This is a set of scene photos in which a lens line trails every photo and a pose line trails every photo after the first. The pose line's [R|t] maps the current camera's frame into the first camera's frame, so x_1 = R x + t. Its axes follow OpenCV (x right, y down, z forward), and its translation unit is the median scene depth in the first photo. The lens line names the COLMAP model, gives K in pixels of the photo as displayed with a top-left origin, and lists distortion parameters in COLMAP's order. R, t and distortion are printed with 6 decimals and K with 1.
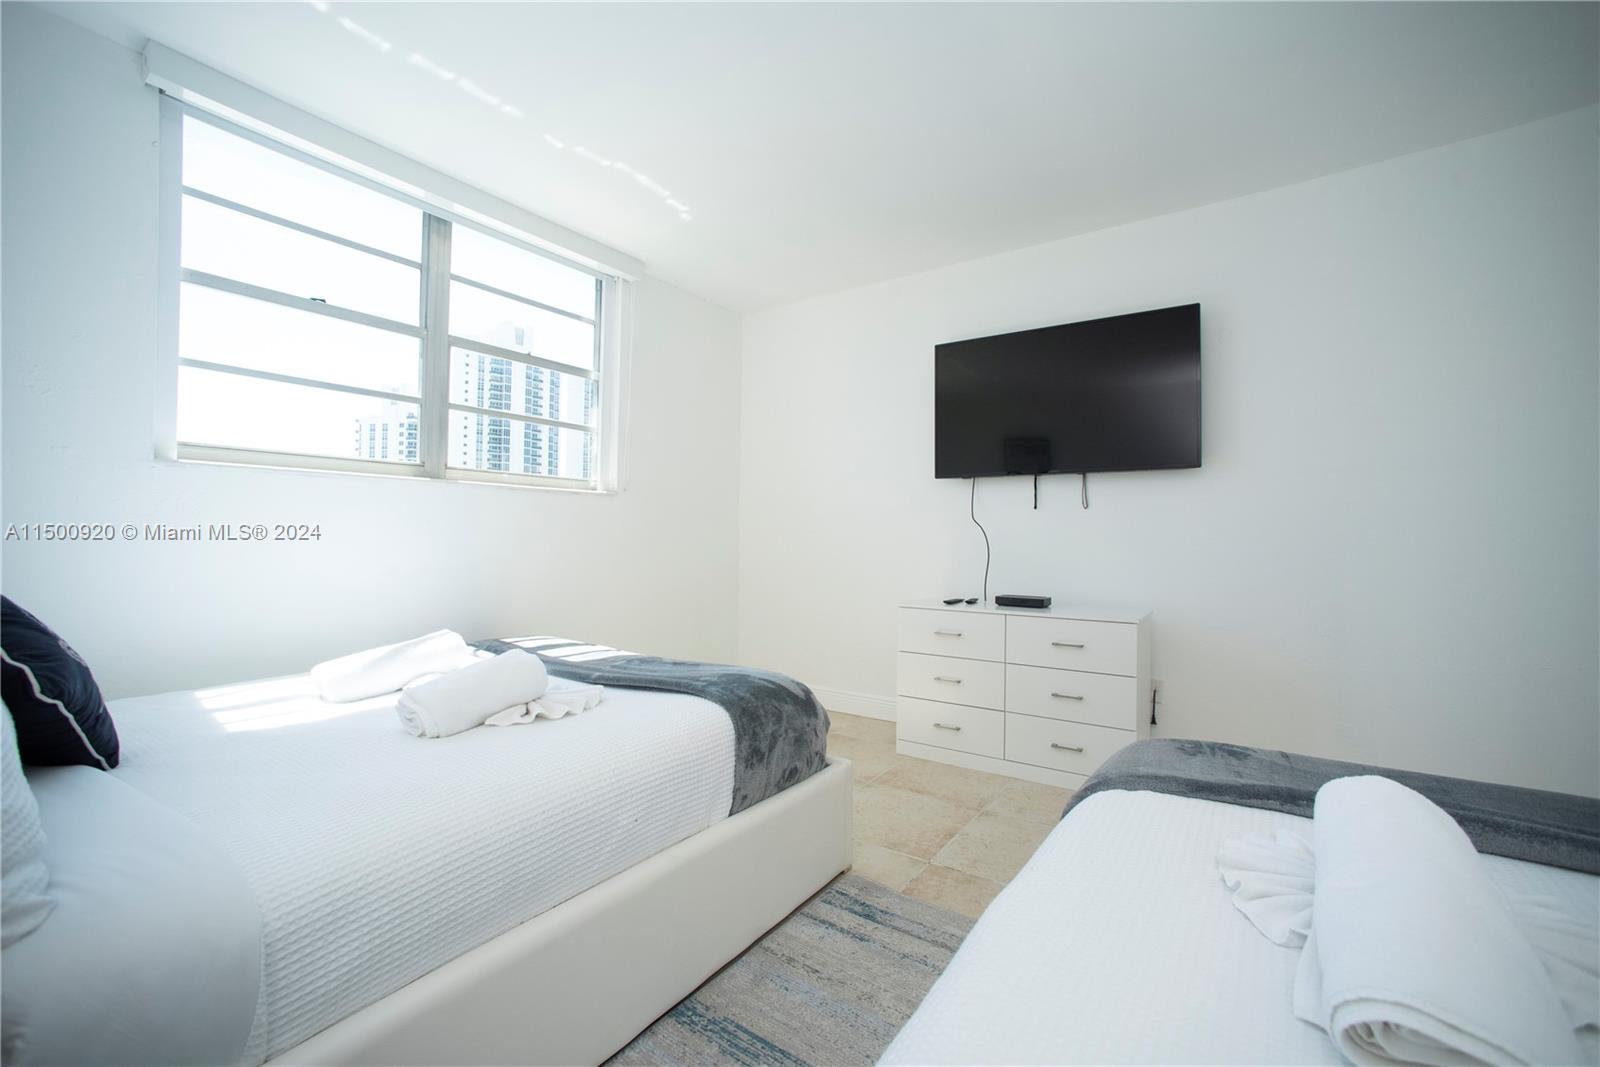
lens RADIAL K [[661.7, 0, 800.0], [0, 661.7, 533.5], [0, 0, 1]] dist [0.000091, -0.000017]
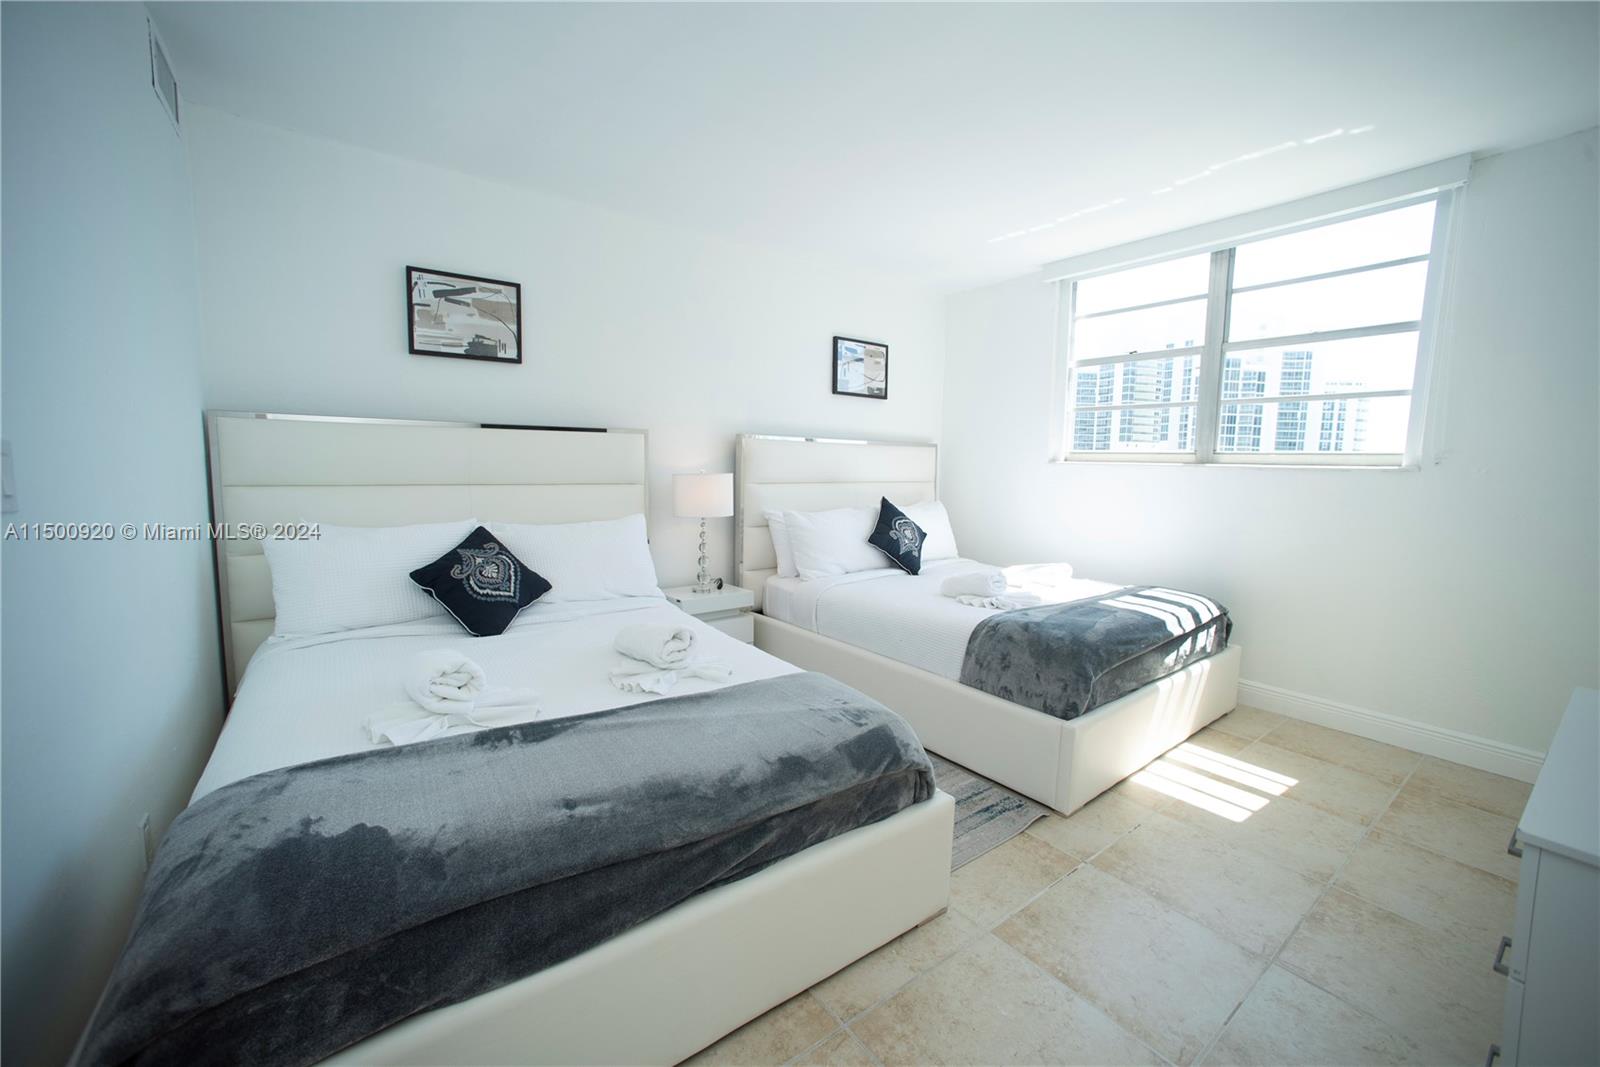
lens RADIAL K [[627.4, 0, 805.7], [0, 627.4, 525.0], [0, 0, 1]] dist [-0.010929, -0.000241]
pose [[-0.290866, 0.074364, -0.953869, 0.857592], [-0.015747, 0.996468, 0.082486, -0.050142], [0.956634, 0.039013, -0.288668, 0.633032]]
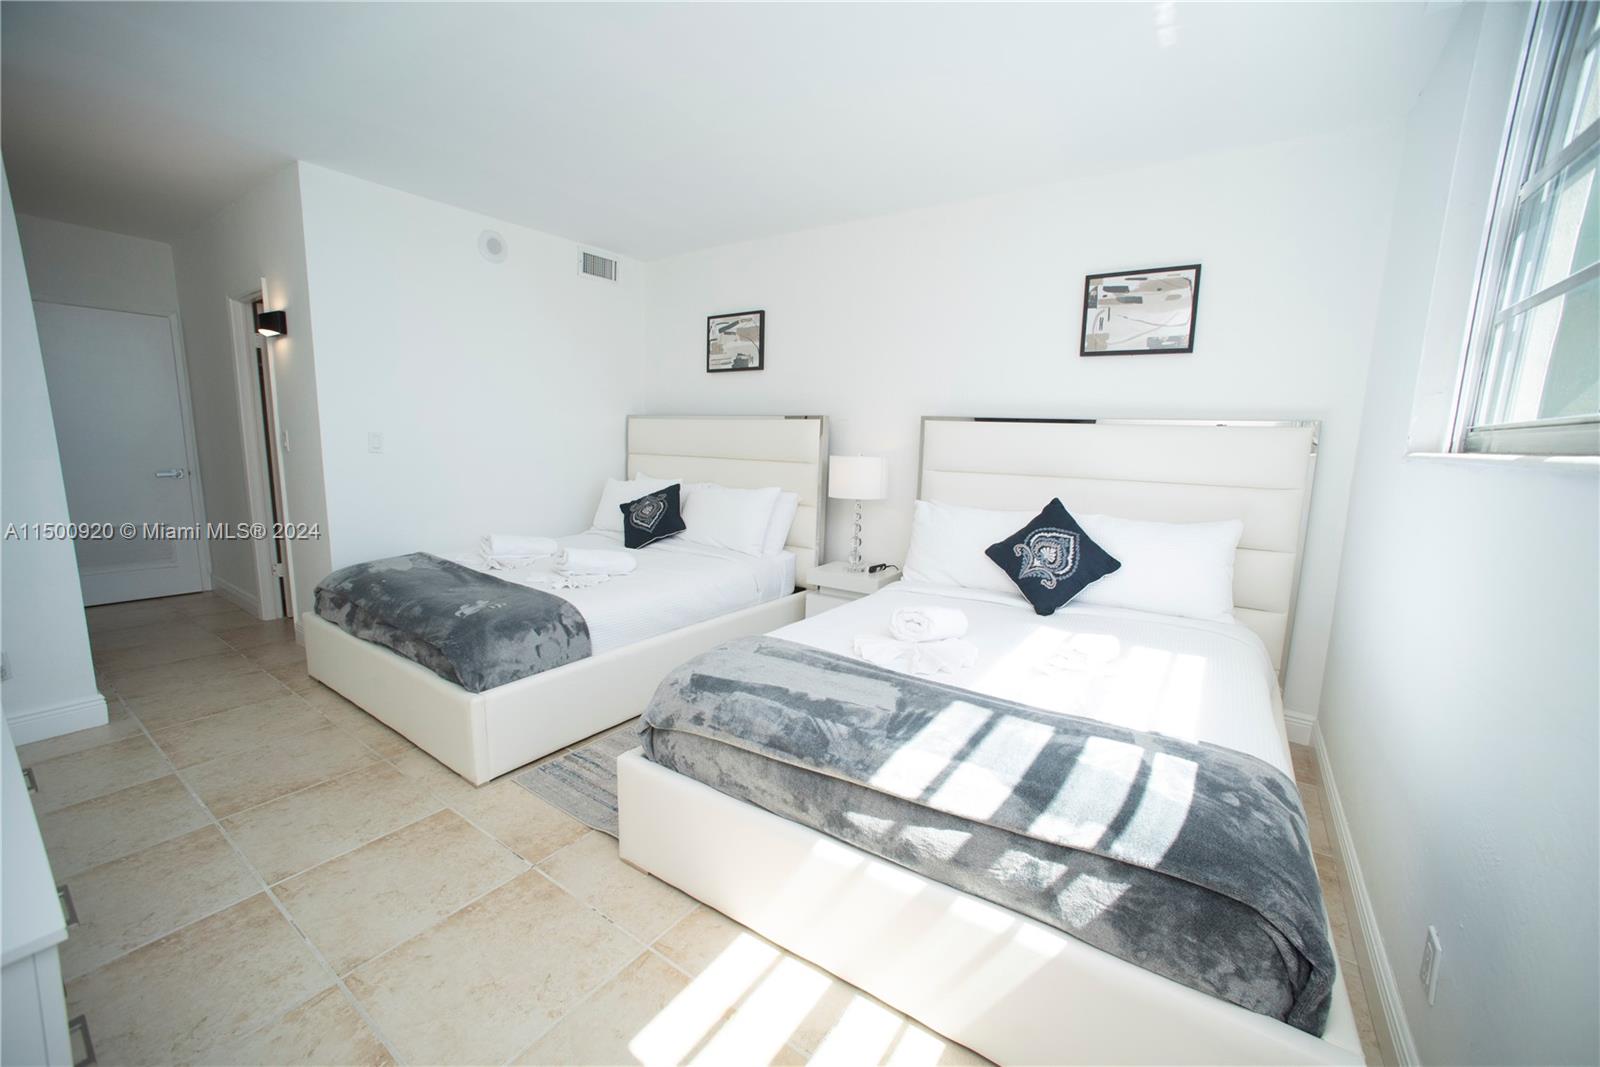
lens RADIAL K [[627.0, 0, 800.0], [0, 627.0, 533.5], [0, 0, 1]] dist [-0.024845, 0.000307]
pose [[-0.998120, -0.046353, -0.040110, -0.083405], [-0.051635, 0.988426, 0.142647, -0.067243], [0.033033, 0.144450, -0.988961, 1.322626]]
